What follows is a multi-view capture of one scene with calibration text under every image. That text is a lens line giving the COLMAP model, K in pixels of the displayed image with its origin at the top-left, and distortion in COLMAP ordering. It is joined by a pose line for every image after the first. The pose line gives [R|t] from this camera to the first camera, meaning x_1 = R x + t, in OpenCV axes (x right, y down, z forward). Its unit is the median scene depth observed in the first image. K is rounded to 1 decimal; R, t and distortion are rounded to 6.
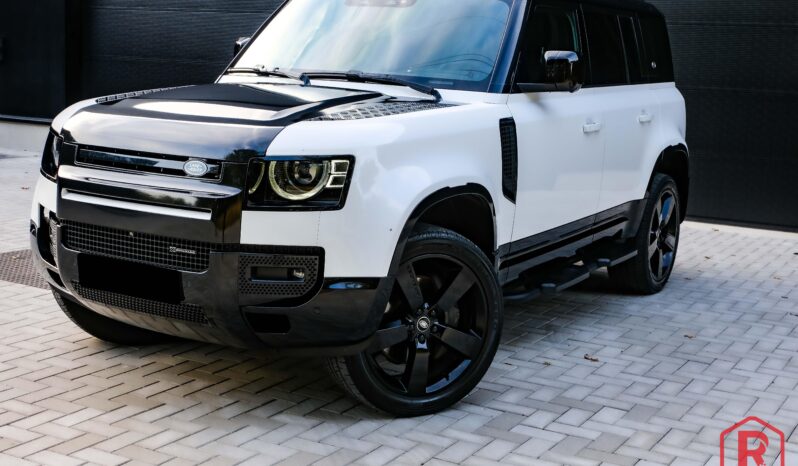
lens RADIAL K [[1157.9, 0, 399.1], [0, 1157.9, 237.3], [0, 0, 1]] dist [-0.010954, 0.000000]
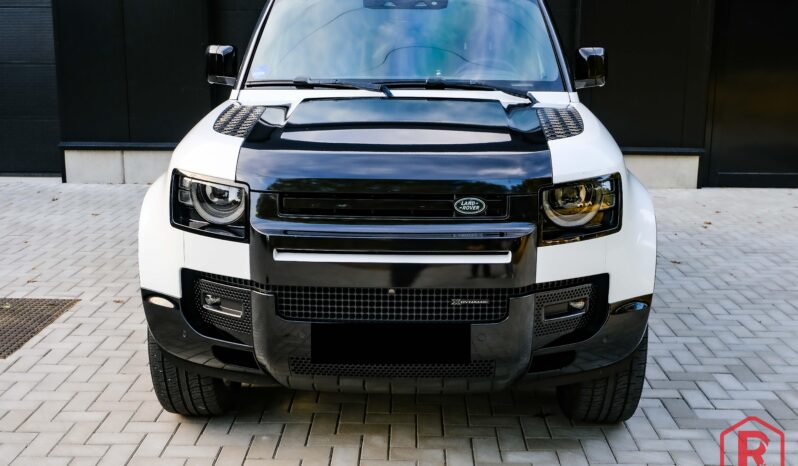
lens RADIAL K [[981.8, 0, 398.7], [0, 981.8, 226.7], [0, 0, 1]] dist [0.072489, 0.000000]
pose [[0.885999, -0.135810, 0.443352, -0.541170], [0.120115, 0.990731, 0.063446, -0.095577], [-0.447859, -0.002960, 0.894099, 0.349289]]
